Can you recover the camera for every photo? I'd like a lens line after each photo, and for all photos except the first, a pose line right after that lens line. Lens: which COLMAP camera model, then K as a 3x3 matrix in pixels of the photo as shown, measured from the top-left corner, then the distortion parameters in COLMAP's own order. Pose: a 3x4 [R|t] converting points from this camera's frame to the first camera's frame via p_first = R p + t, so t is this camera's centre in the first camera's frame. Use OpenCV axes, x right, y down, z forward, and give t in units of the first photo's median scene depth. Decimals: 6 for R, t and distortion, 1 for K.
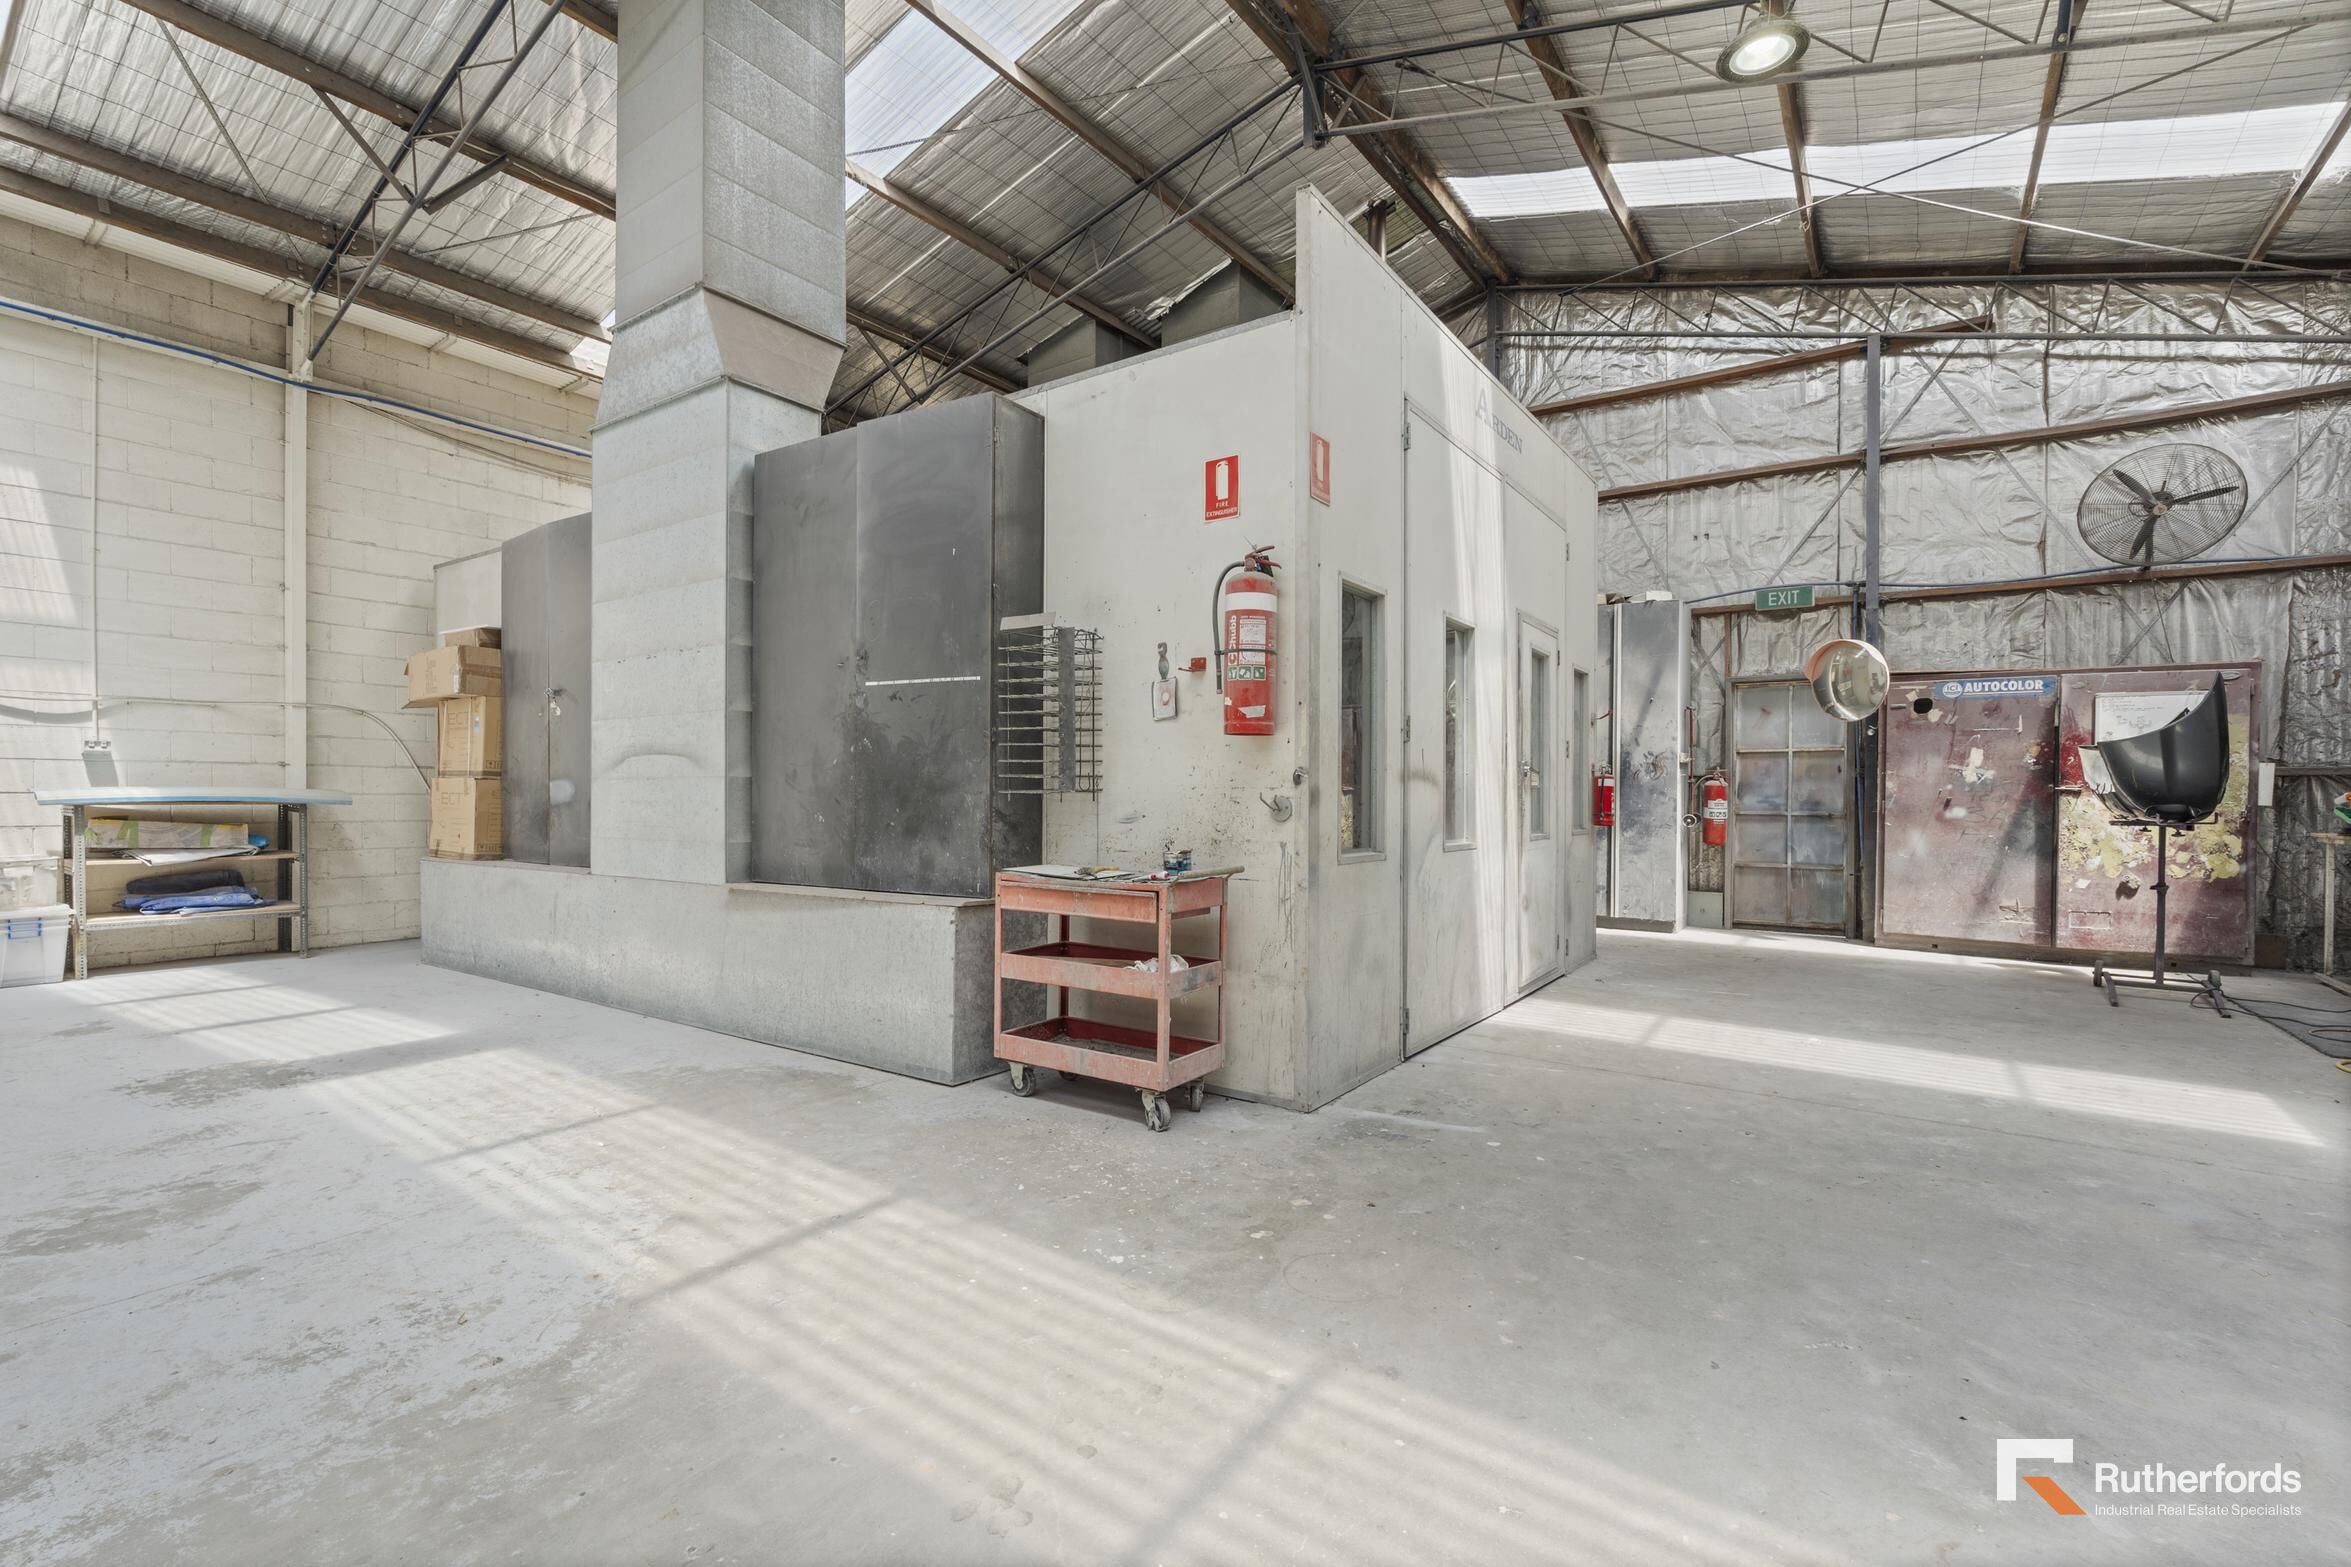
lens RADIAL K [[1053.0, 0, 1176.3], [0, 1053.0, 798.0], [0, 0, 1]] dist [0.001730, 0.000419]
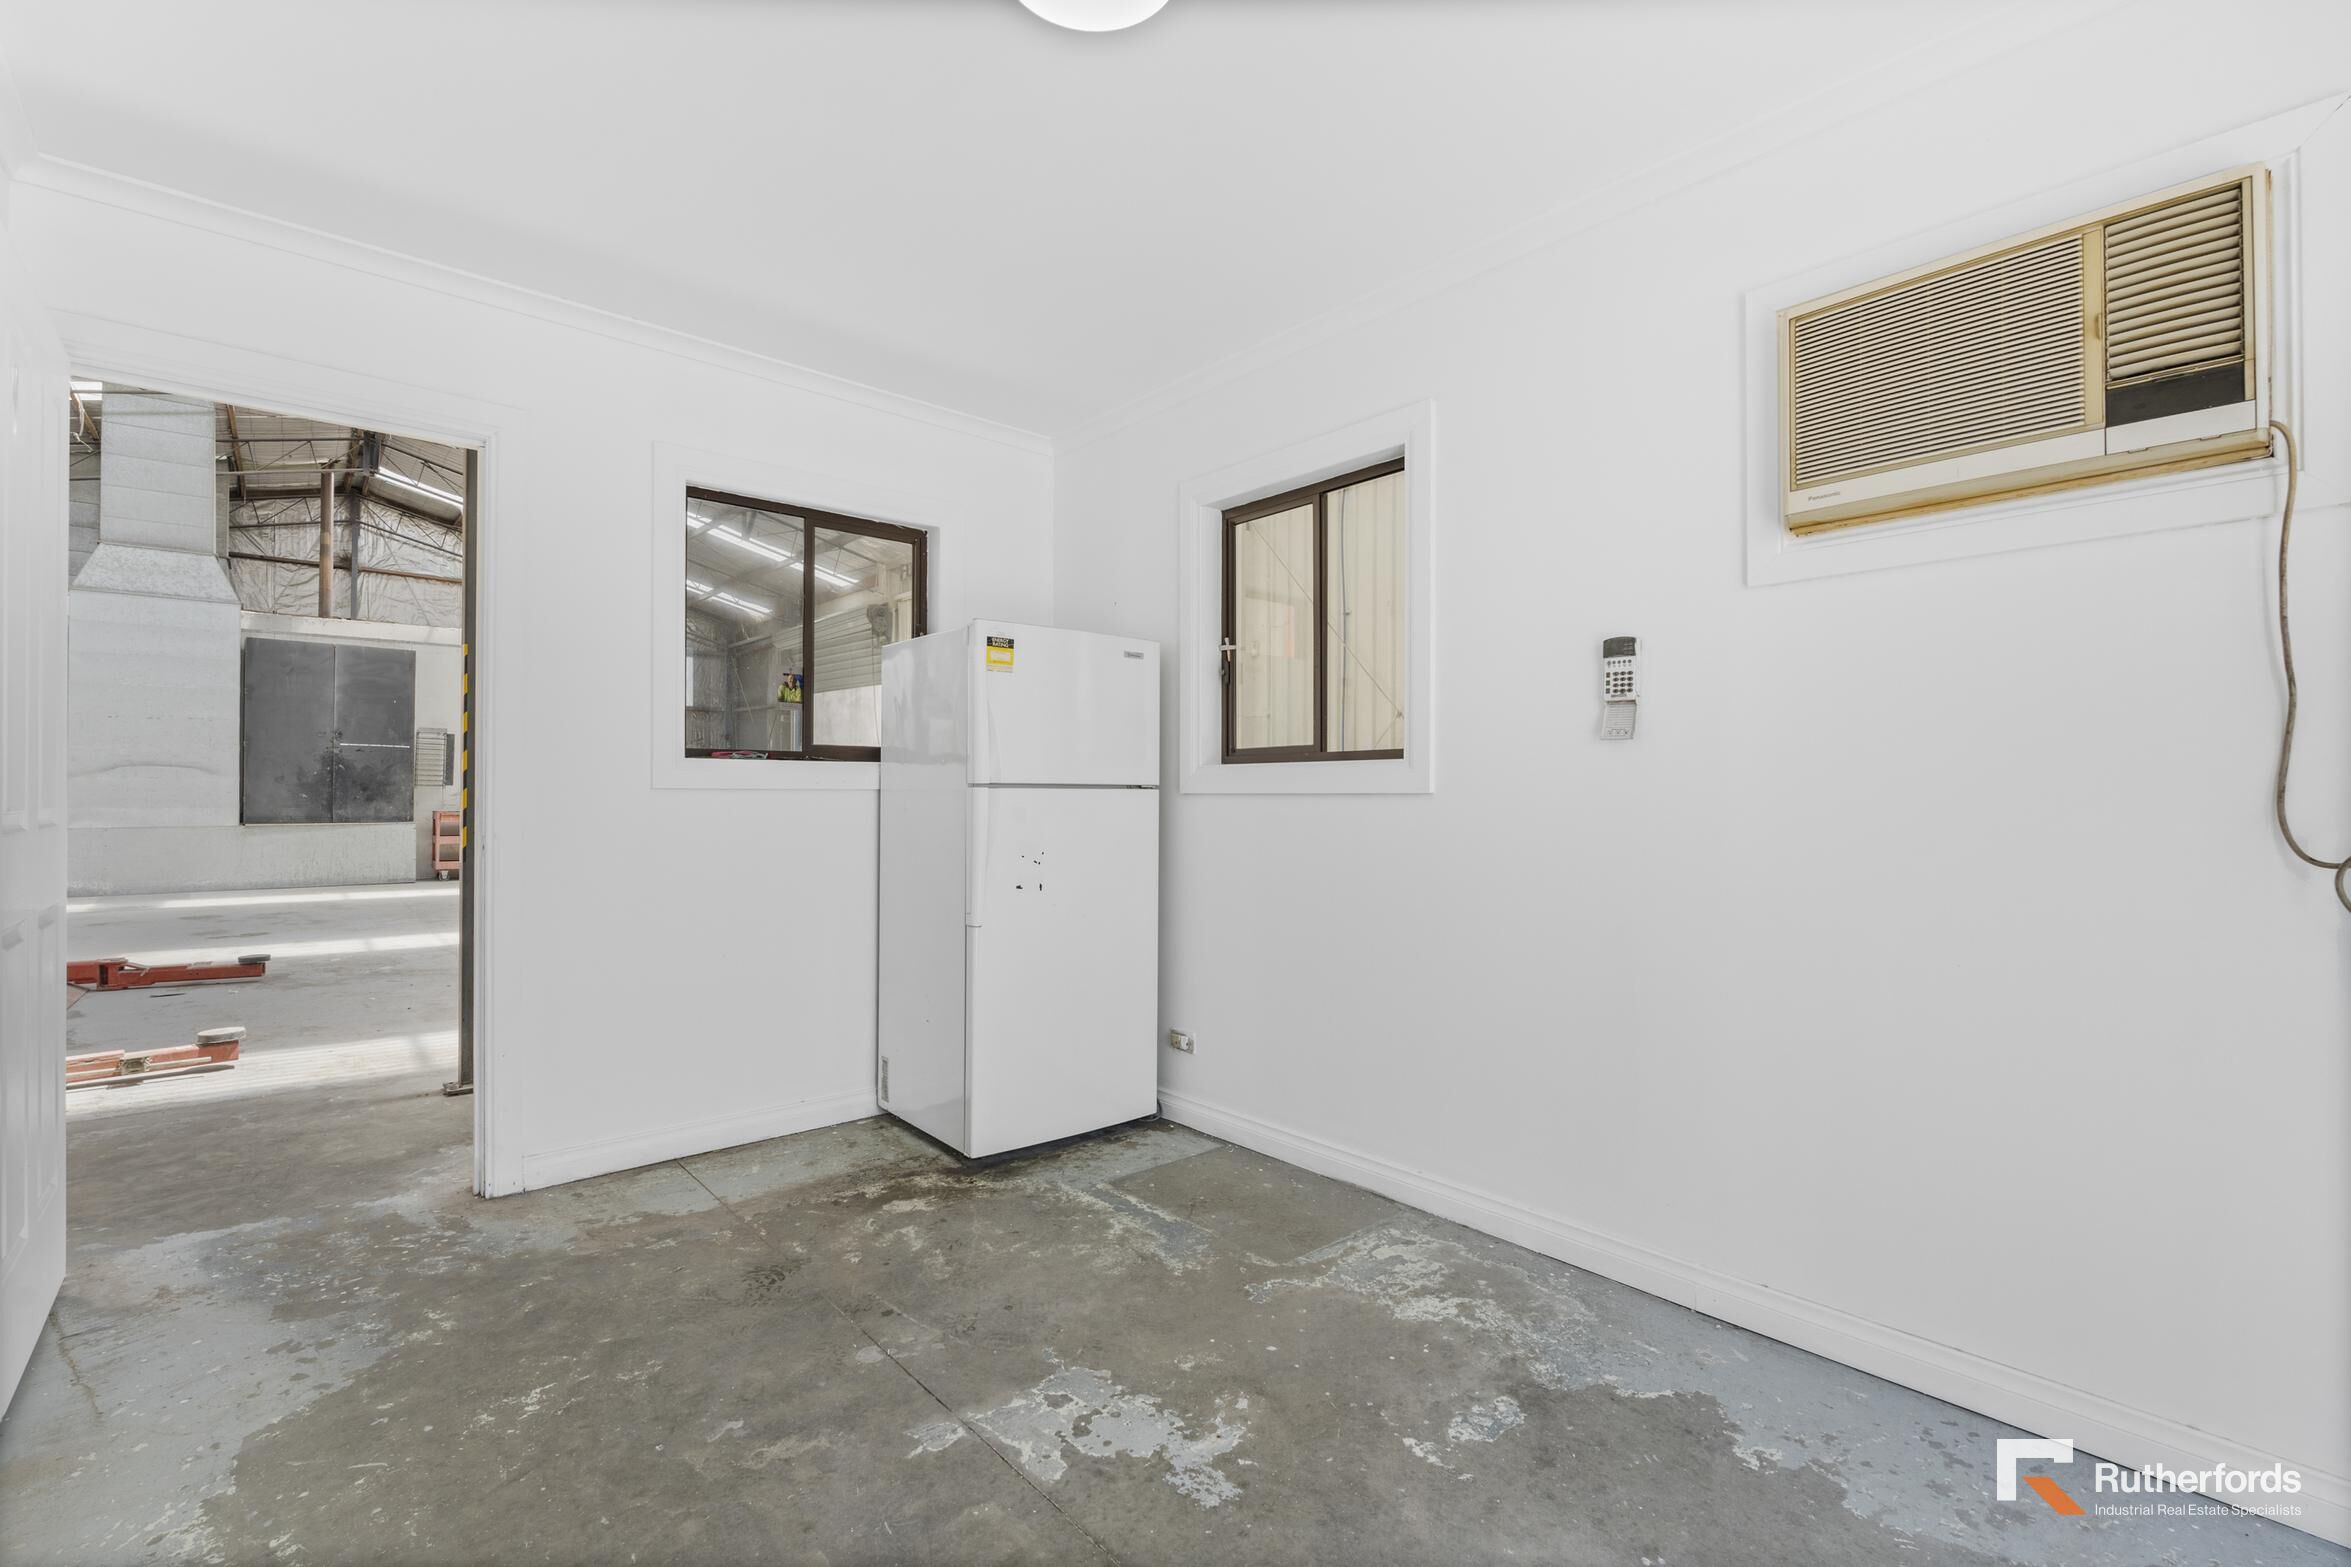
lens RADIAL K [[1053.0, 0, 1179.6], [0, 1053.0, 783.9], [0, 0, 1]] dist [0.001730, 0.000419]
pose [[0.254917, 0.005882, 0.966945, -2.313742], [-0.006090, 0.999971, -0.004478, -0.010270], [-0.966944, -0.004747, 0.254945, -1.704041]]
